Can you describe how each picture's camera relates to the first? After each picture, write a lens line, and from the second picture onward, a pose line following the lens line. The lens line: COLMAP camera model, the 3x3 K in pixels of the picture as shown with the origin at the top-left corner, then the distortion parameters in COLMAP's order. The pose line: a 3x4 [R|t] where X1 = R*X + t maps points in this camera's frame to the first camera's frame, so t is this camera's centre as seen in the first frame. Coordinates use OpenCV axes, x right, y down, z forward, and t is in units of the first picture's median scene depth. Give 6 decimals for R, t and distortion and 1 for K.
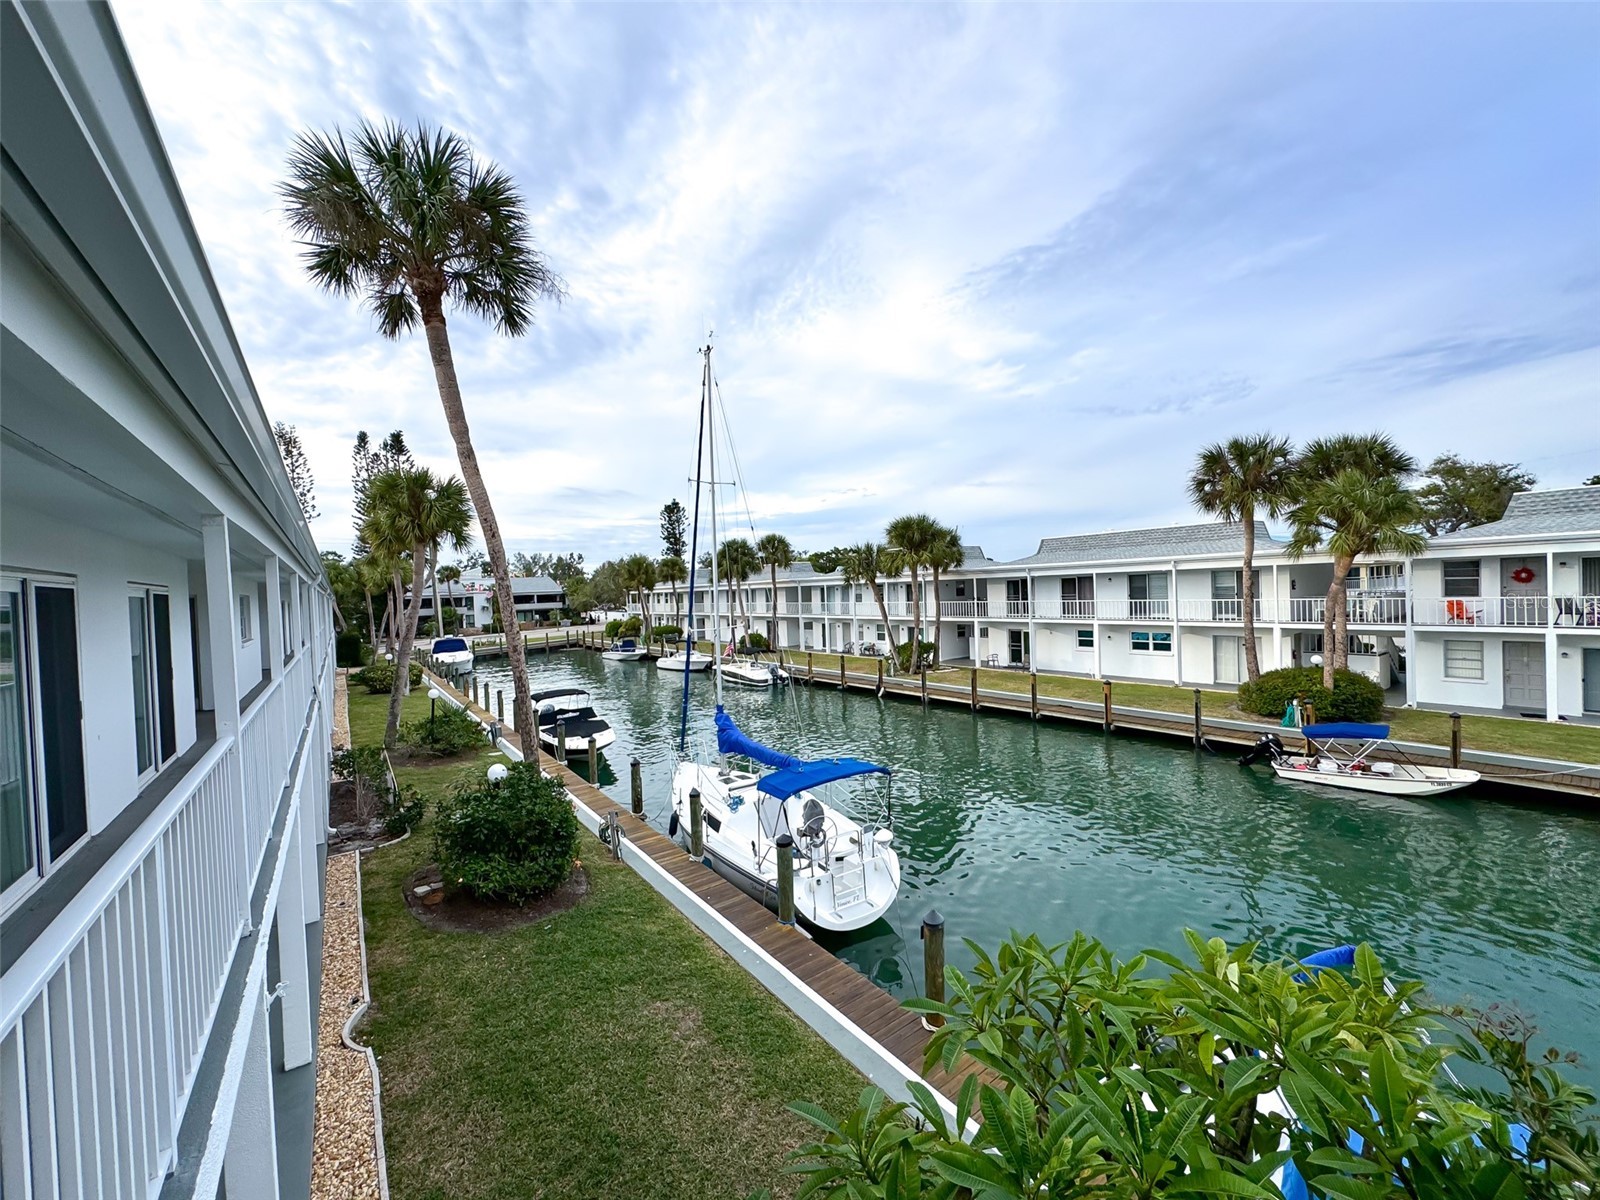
lens RADIAL K [[637.3, 0, 800.0], [0, 637.3, 600.0], [0, 0, 1]] dist [-0.001358, 0.000181]
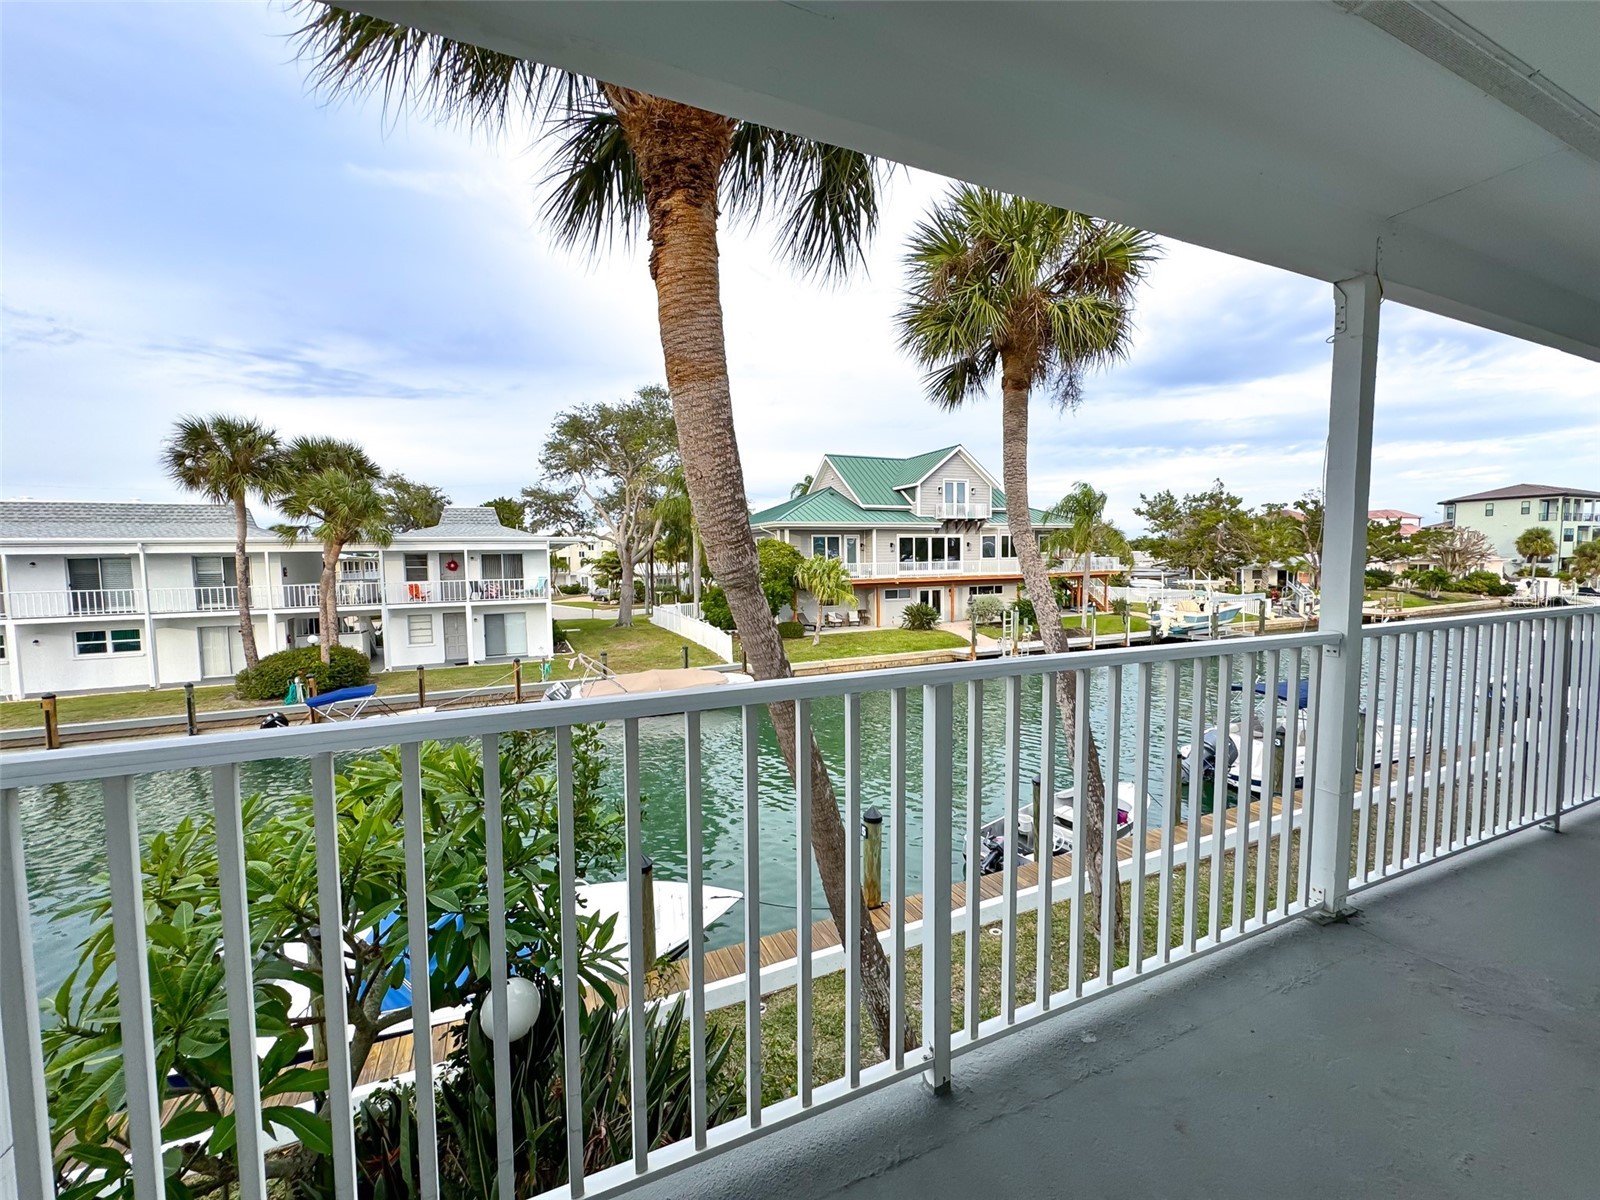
lens RADIAL K [[637.3, 0, 800.0], [0, 637.3, 600.0], [0, 0, 1]] dist [-0.001358, 0.000181]
pose [[0.210181, -0.029698, 0.977211, -0.073277], [0.027754, 0.999317, 0.024400, 0.022588], [-0.977269, 0.021993, 0.210861, -0.042941]]
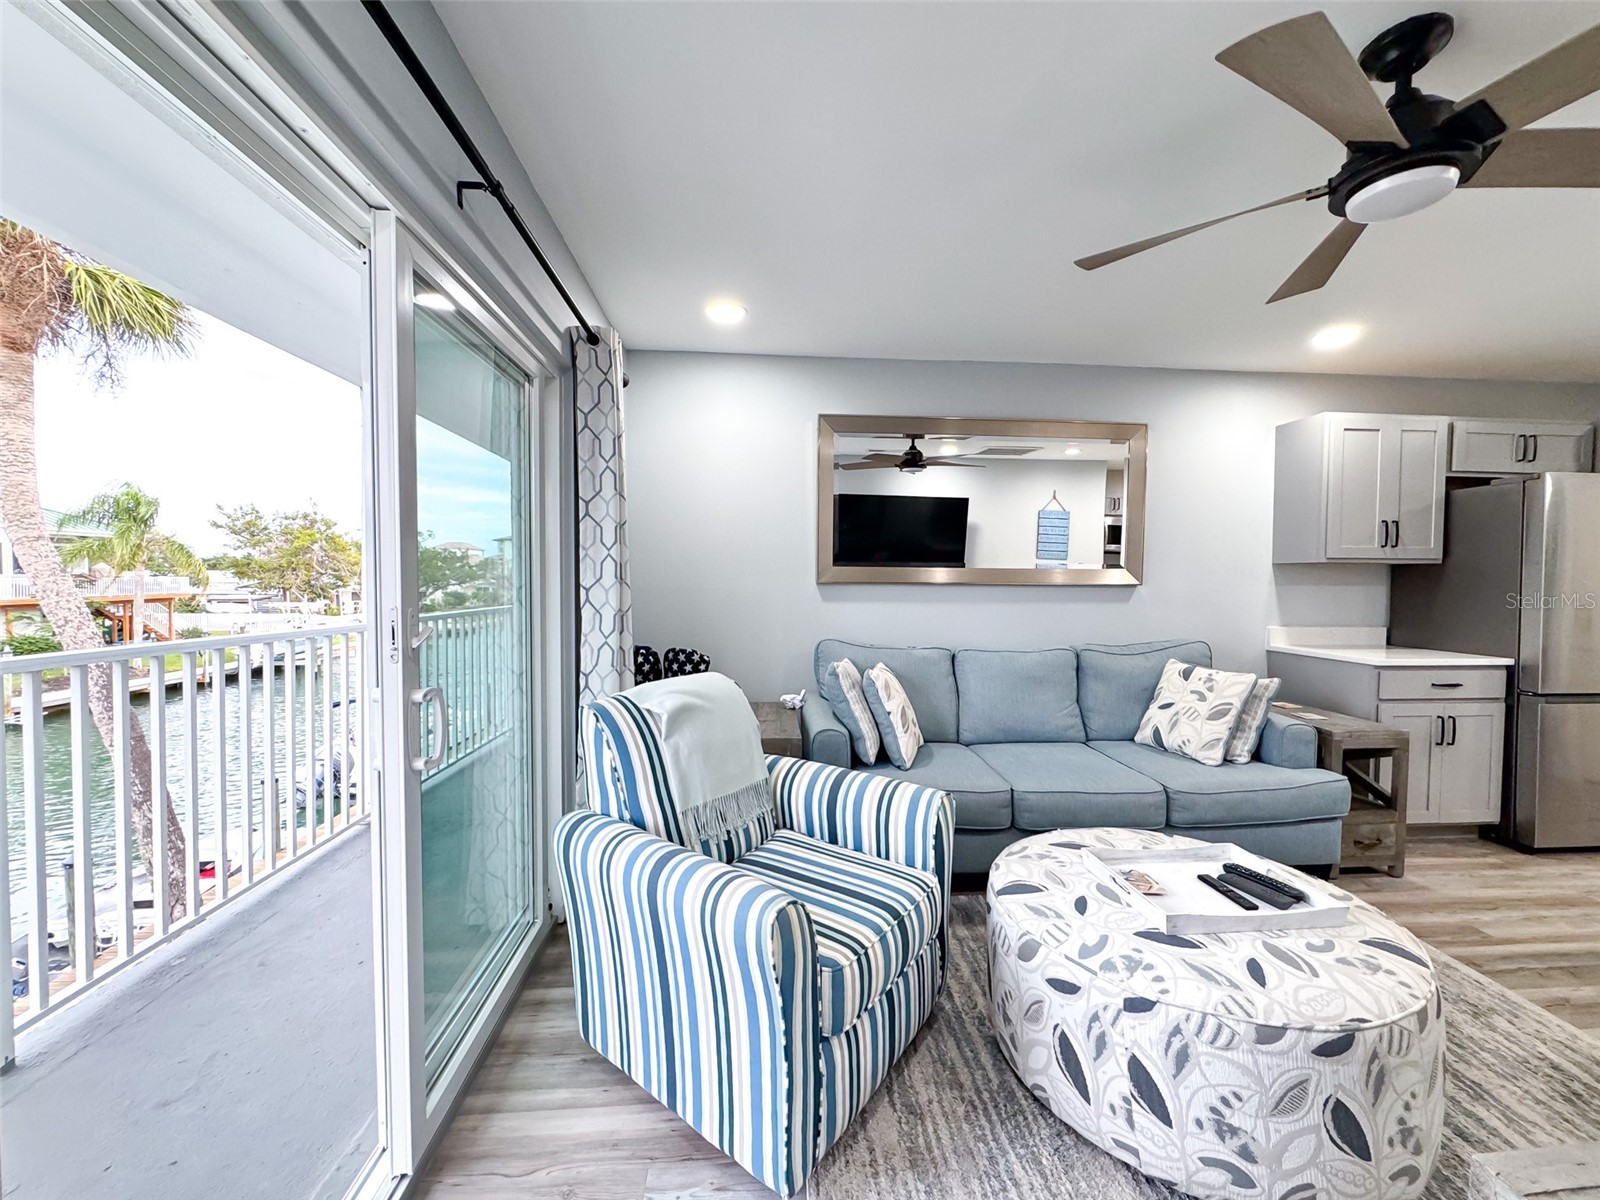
lens RADIAL K [[637.3, 0, 800.0], [0, 637.3, 600.0], [0, 0, 1]] dist [-0.001358, 0.000181]
pose [[-0.850354, 0.012463, 0.526063, -0.120725], [0.035389, 0.998811, 0.033542, 0.024933], [-0.525019, 0.047140, -0.849784, -0.029473]]
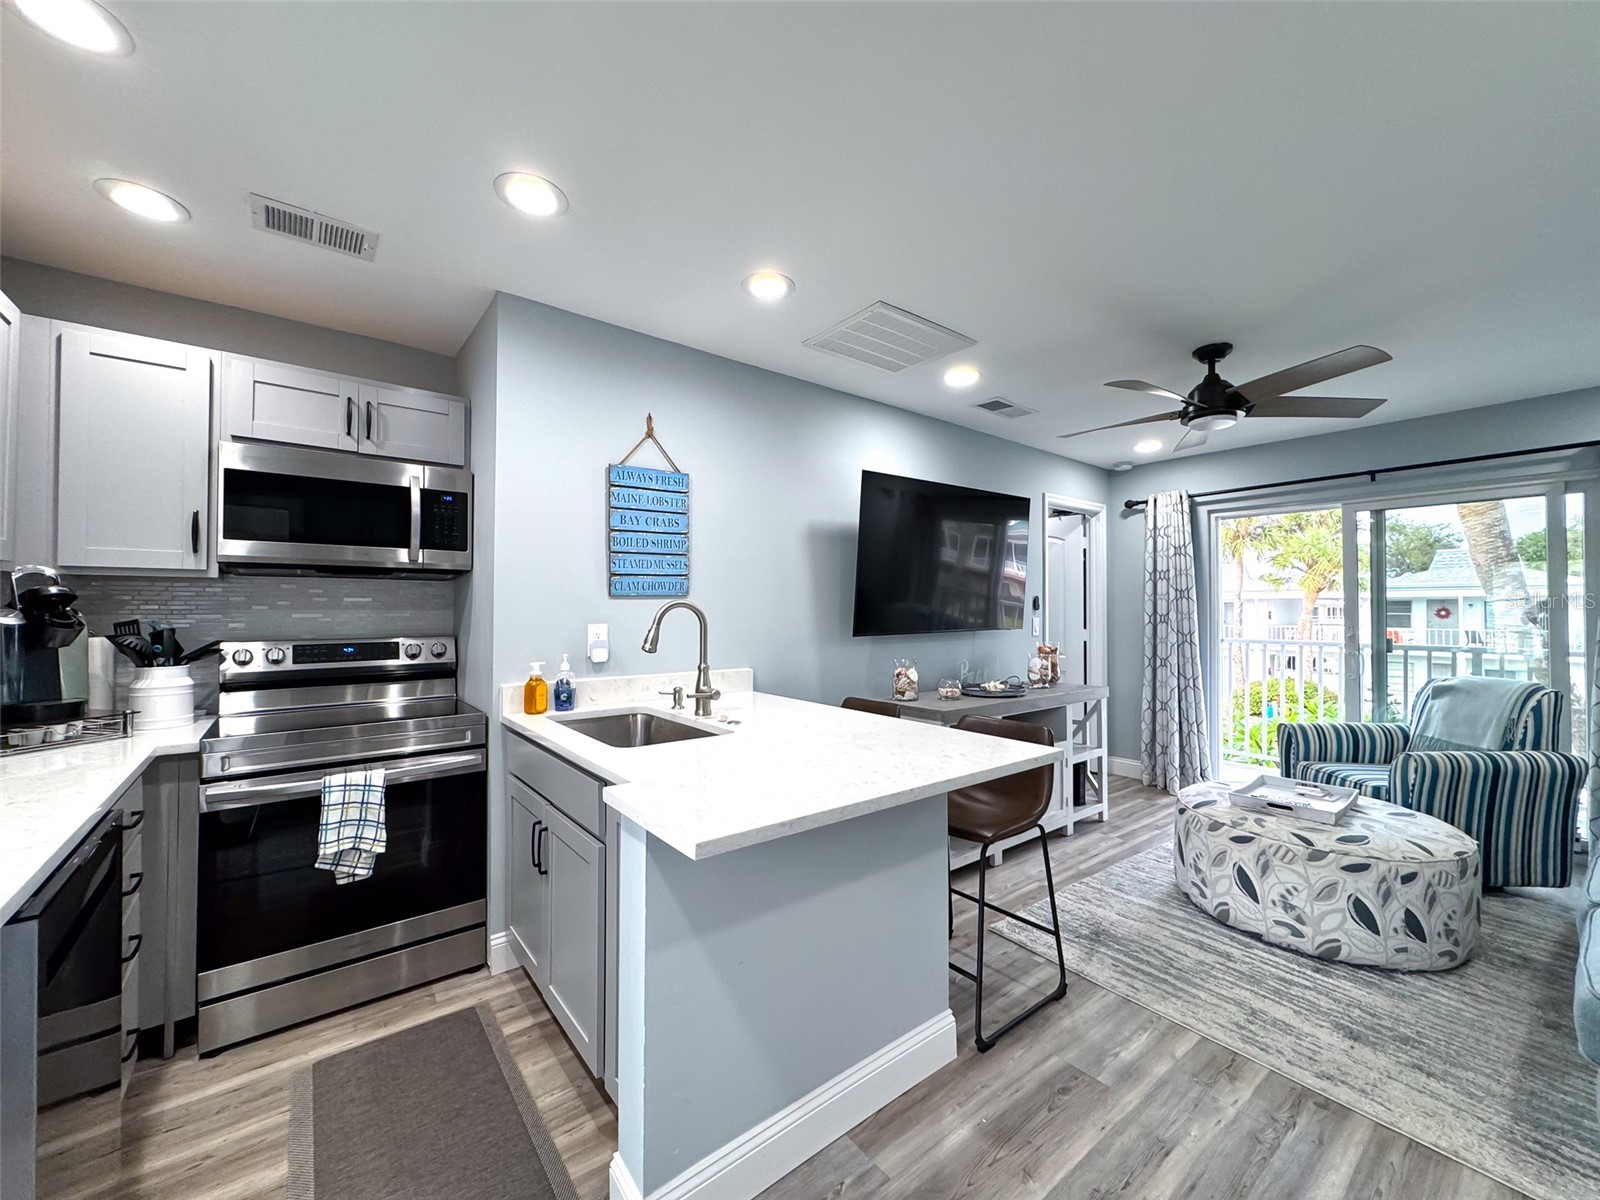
lens RADIAL K [[637.3, 0, 800.0], [0, 637.3, 600.0], [0, 0, 1]] dist [-0.001358, 0.000181]
pose [[0.998302, 0.041251, 0.041121, -0.226488], [-0.039782, 0.998563, -0.035920, 0.032391], [-0.042544, 0.034223, 0.998508, -0.239198]]
